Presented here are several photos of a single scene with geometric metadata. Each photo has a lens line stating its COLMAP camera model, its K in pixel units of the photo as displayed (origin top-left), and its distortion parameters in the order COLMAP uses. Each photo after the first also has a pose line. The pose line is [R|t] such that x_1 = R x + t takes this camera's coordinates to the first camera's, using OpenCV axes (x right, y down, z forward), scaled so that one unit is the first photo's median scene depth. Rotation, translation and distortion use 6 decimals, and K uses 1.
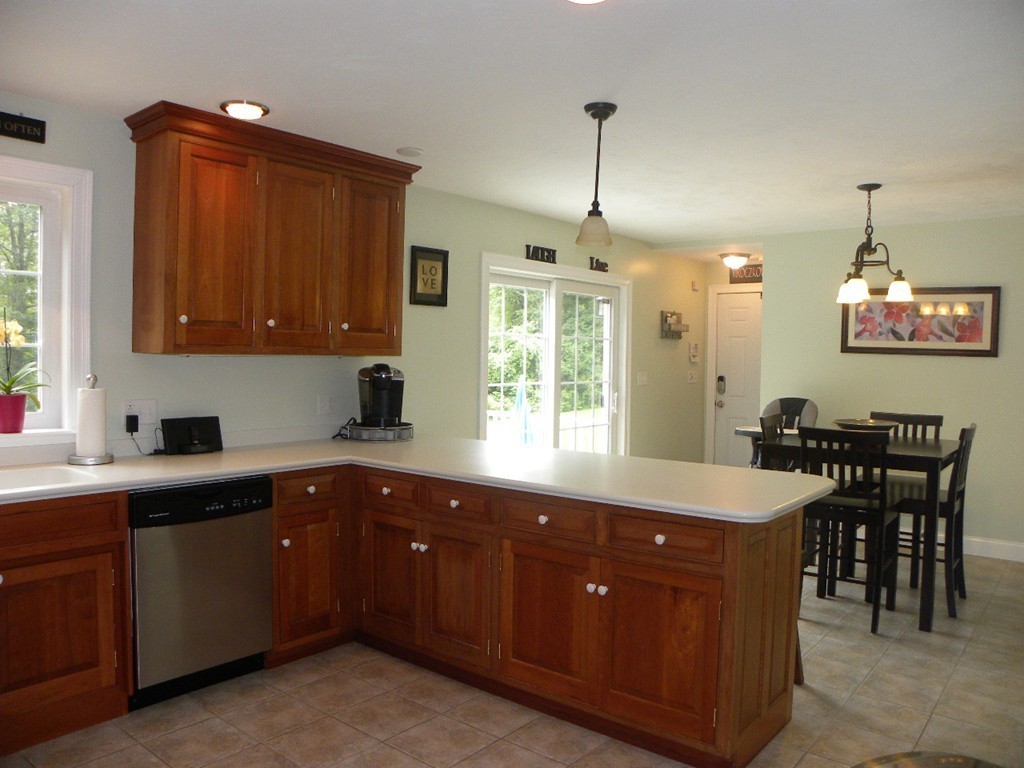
lens RADIAL K [[786.1, 0, 513.9], [0, 786.1, 379.4], [0, 0, 1]] dist [-0.151812, 0.092132]
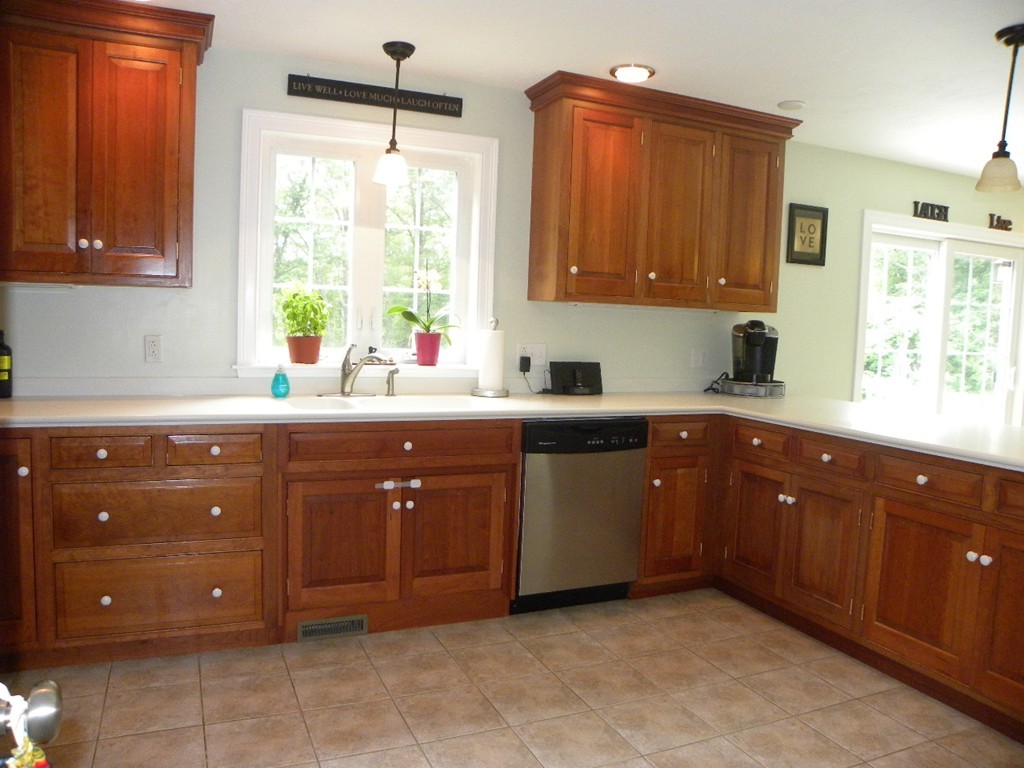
lens RADIAL K [[786.1, 0, 502.5], [0, 786.1, 386.1], [0, 0, 1]] dist [-0.151812, 0.092132]
pose [[0.891165, 0.054326, -0.450416, -0.009444], [-0.035940, 0.998138, 0.049281, 0.035032], [0.452254, -0.027729, 0.891458, -0.046569]]
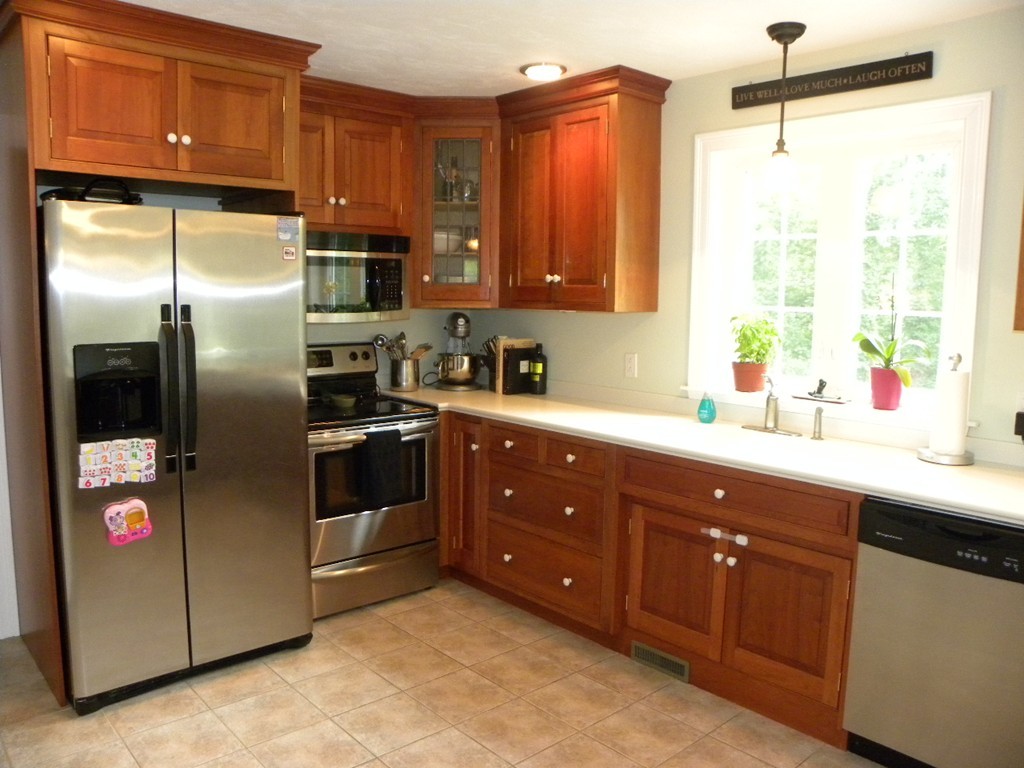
lens RADIAL K [[786.1, 0, 508.4], [0, 786.1, 386.7], [0, 0, 1]] dist [-0.151812, 0.092132]
pose [[-0.160382, 0.102447, -0.981724, 0.294799], [-0.047381, 0.992654, 0.111328, -0.035168], [0.985917, 0.064370, -0.154350, 0.625161]]
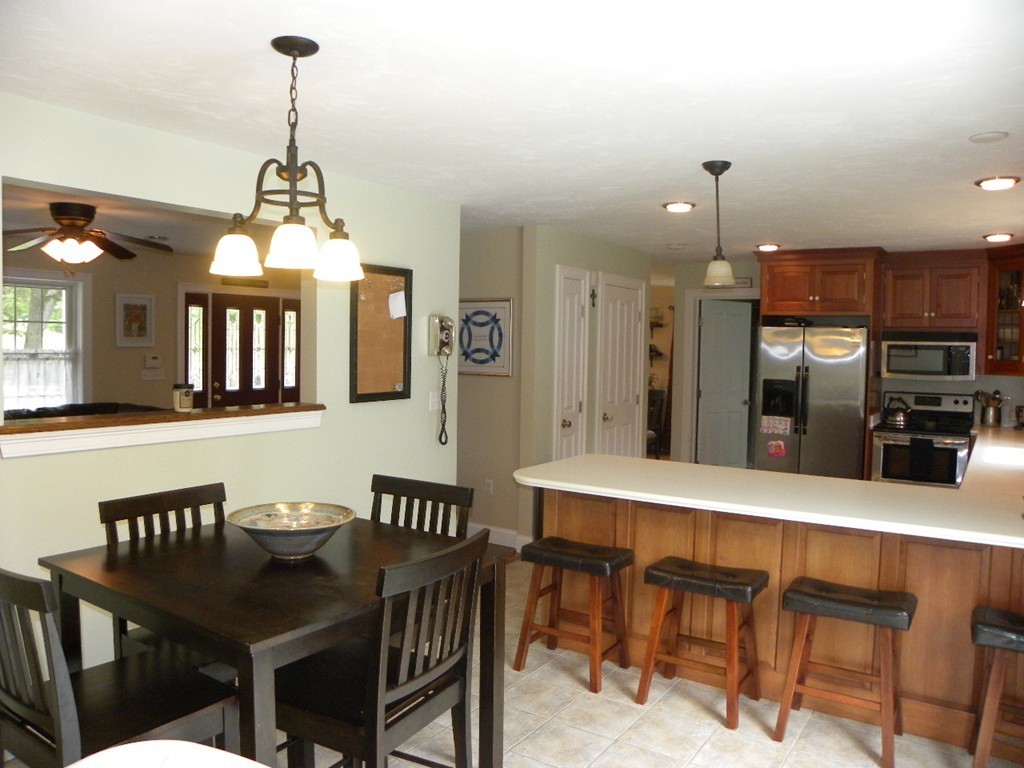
lens RADIAL K [[786.1, 0, 501.5], [0, 786.1, 377.8], [0, 0, 1]] dist [-0.151812, 0.092132]
pose [[-0.996942, -0.028774, -0.072655, 0.481148], [-0.034261, 0.996561, 0.075444, -0.107709], [0.070235, 0.077703, -0.994500, 2.081045]]
